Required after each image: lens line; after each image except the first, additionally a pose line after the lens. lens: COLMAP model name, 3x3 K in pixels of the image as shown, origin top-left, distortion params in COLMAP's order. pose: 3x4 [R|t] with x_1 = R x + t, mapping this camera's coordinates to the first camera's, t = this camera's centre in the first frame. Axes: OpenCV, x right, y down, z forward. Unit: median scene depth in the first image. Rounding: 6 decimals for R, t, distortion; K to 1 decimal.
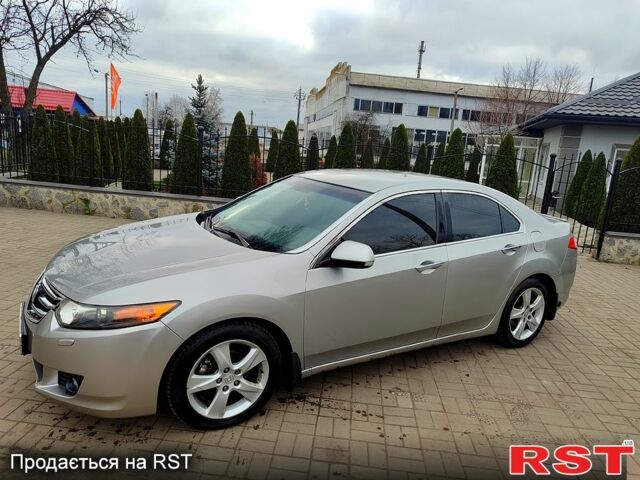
lens RADIAL K [[454.0, 0, 318.2], [0, 454.0, 236.8], [0, 0, 1]] dist [0.025376, -0.021201]
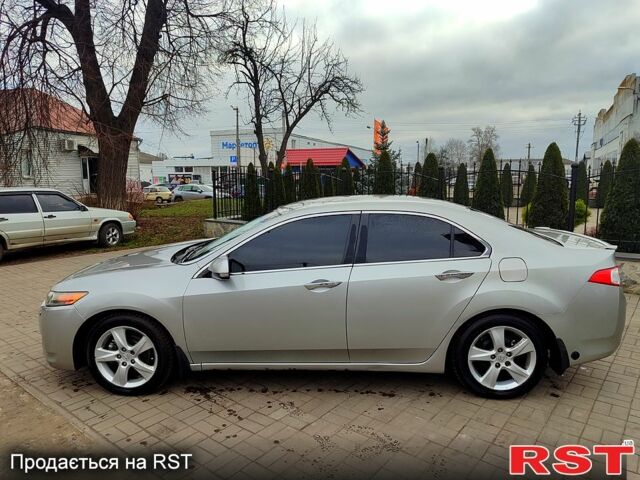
lens RADIAL K [[454.0, 0, 318.2], [0, 454.0, 236.8], [0, 0, 1]] dist [0.025376, -0.021201]
pose [[0.829070, -0.007338, -0.559097, 0.269299], [-0.041658, 0.996324, -0.074850, 0.011072], [0.557591, 0.085346, 0.825717, 0.050514]]
